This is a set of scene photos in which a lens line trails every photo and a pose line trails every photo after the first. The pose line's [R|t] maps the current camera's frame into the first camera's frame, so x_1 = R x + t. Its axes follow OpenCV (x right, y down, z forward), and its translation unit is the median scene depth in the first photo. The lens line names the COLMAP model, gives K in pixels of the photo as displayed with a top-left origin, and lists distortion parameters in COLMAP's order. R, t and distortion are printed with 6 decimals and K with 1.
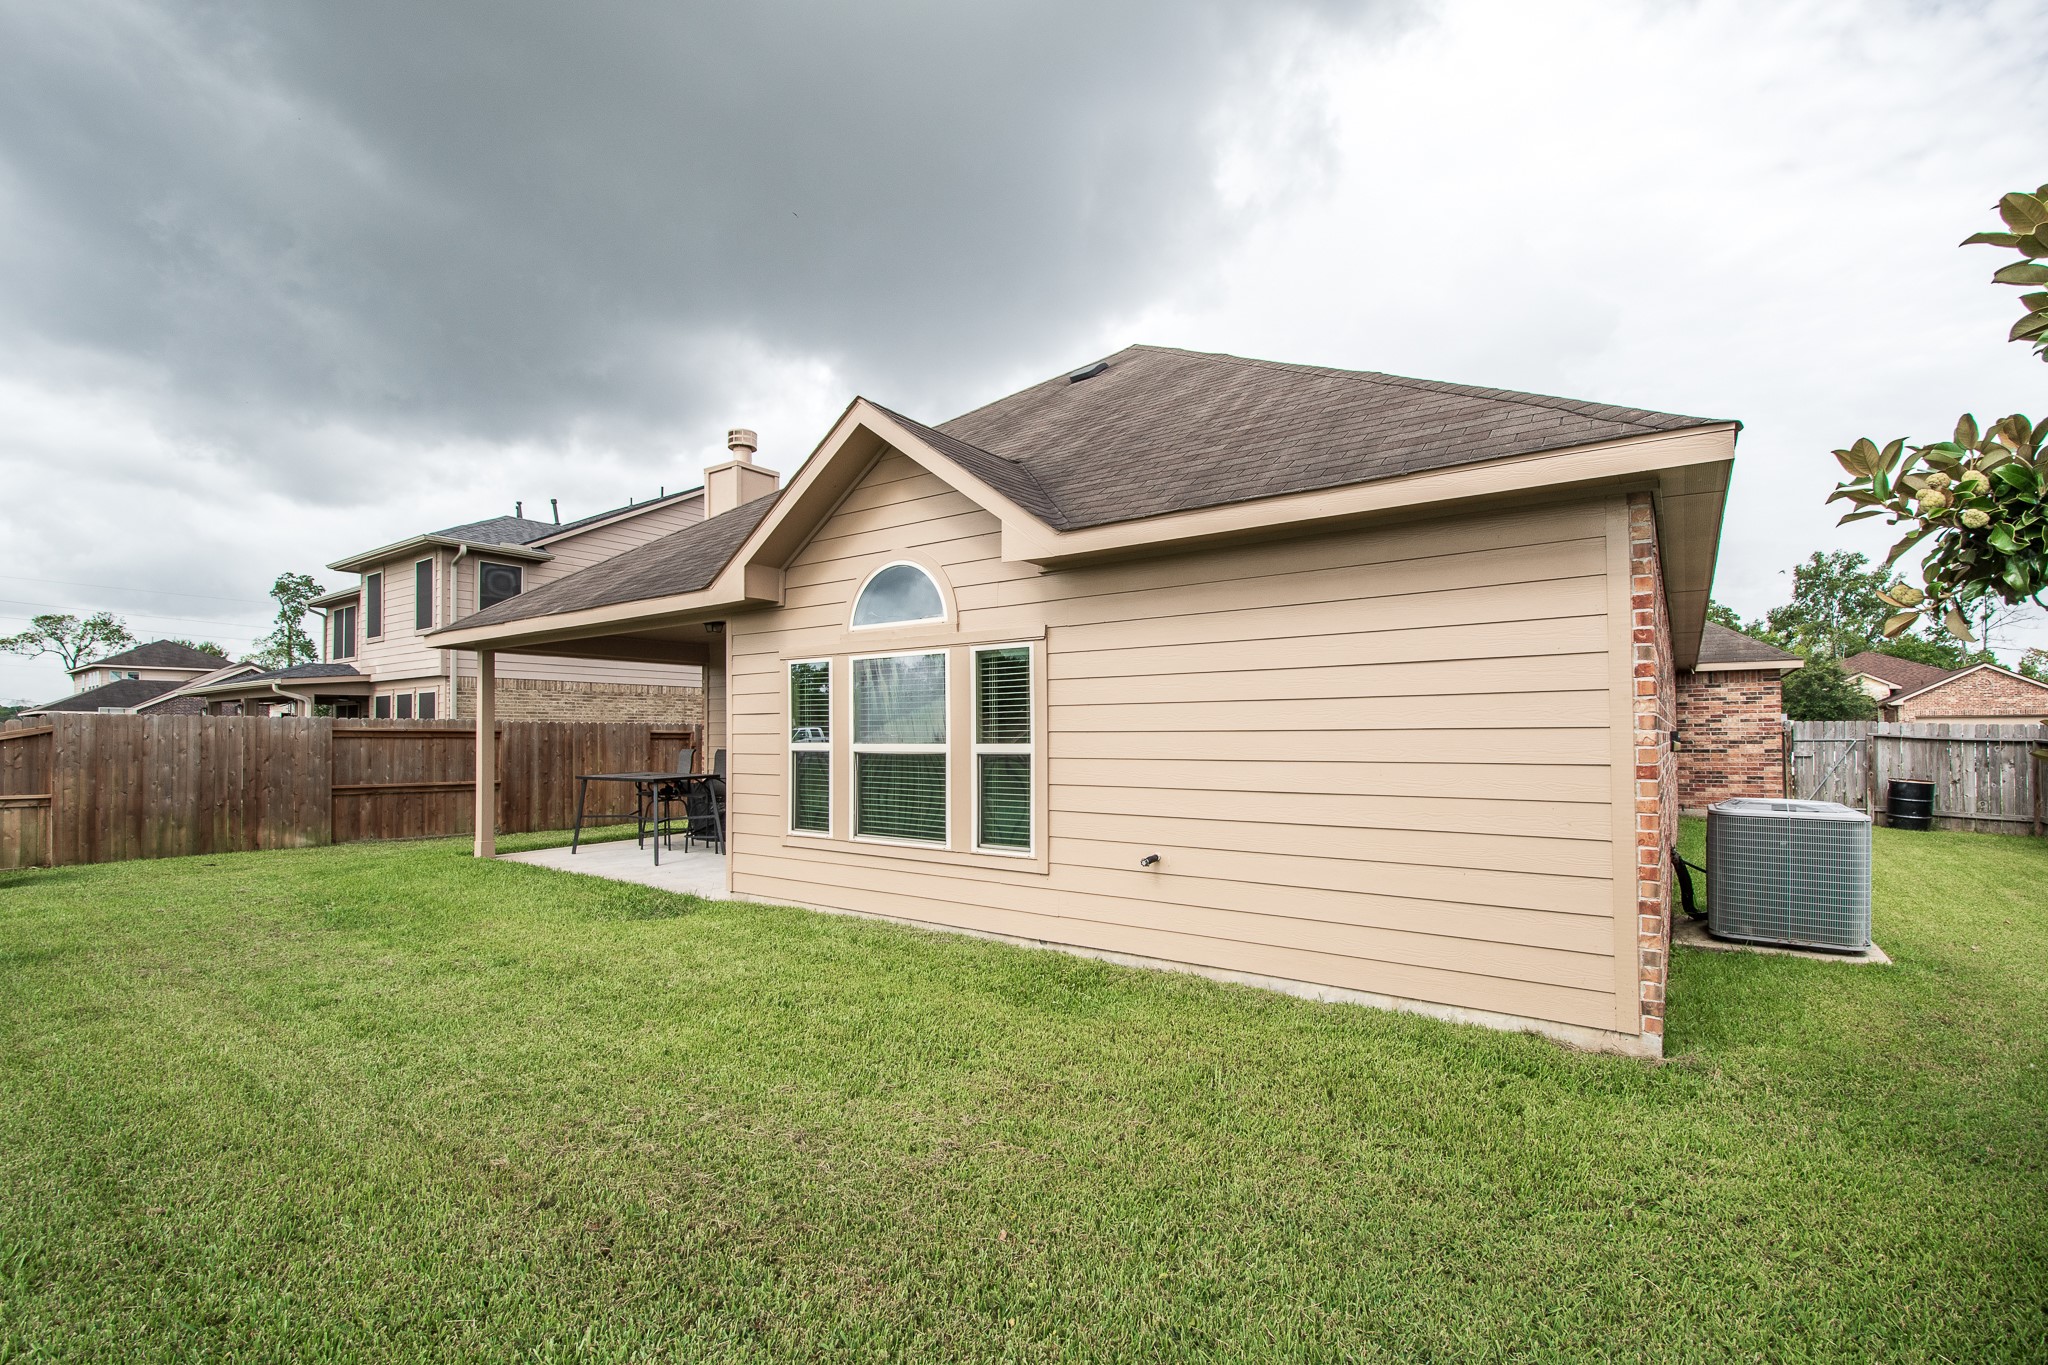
lens RADIAL K [[902.8, 0, 1024.2], [0, 902.8, 728.3], [0, 0, 1]] dist [-0.032690, -0.000250]
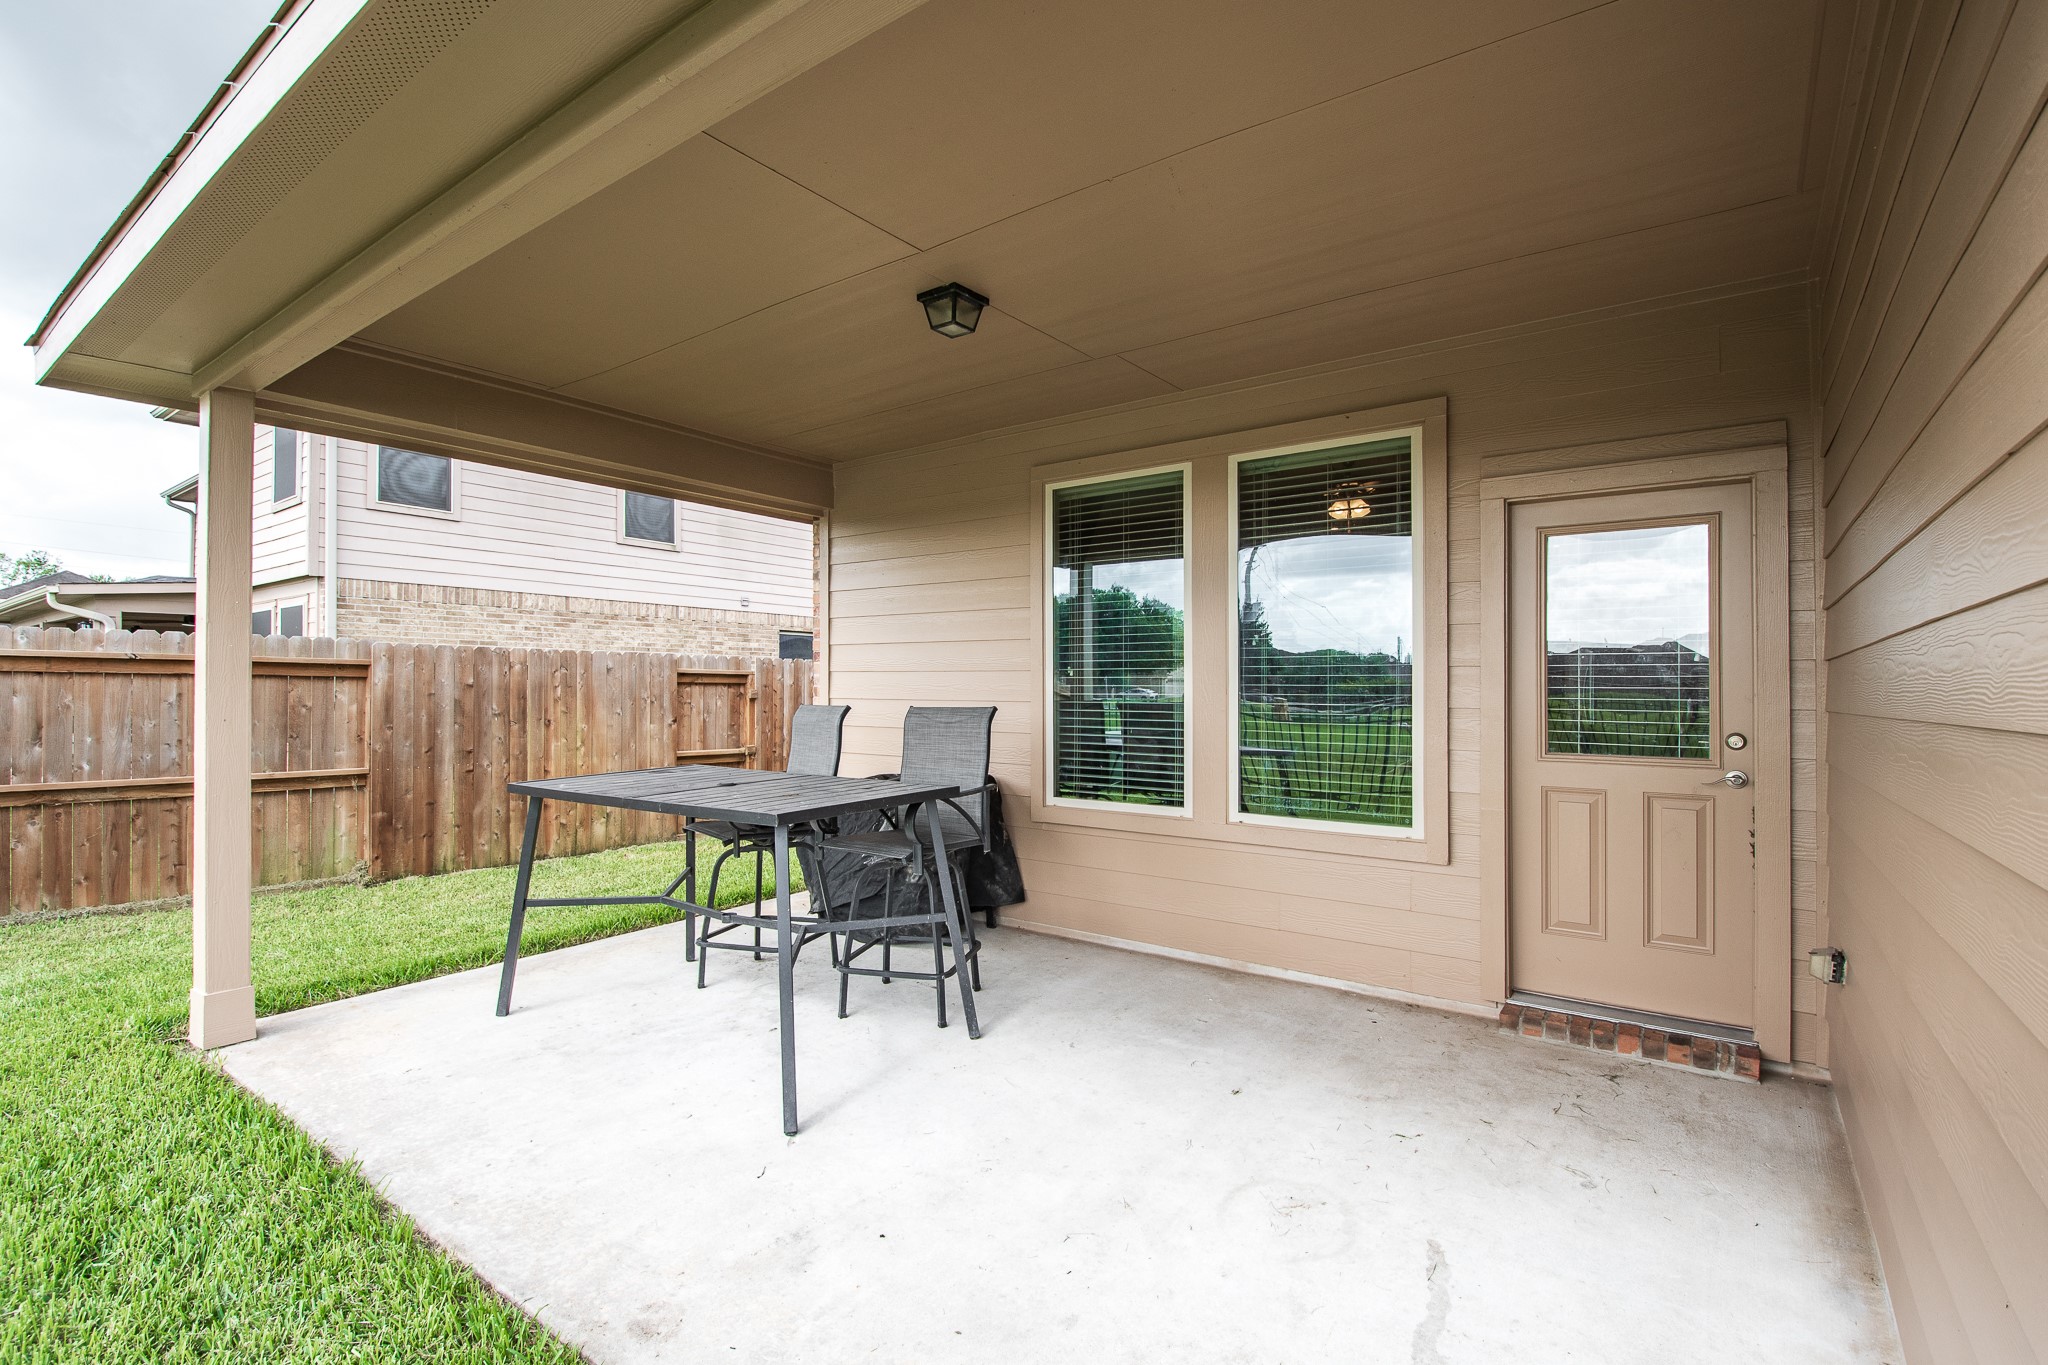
lens RADIAL K [[904.1, 0, 1024.0], [0, 904.1, 682.5], [0, 0, 1]] dist [-0.029751, -0.000004]
pose [[0.999855, 0.005534, 0.016108, -0.240698], [-0.005522, 0.999984, -0.000793, 0.011331], [-0.016112, 0.000704, 0.999870, 0.508293]]
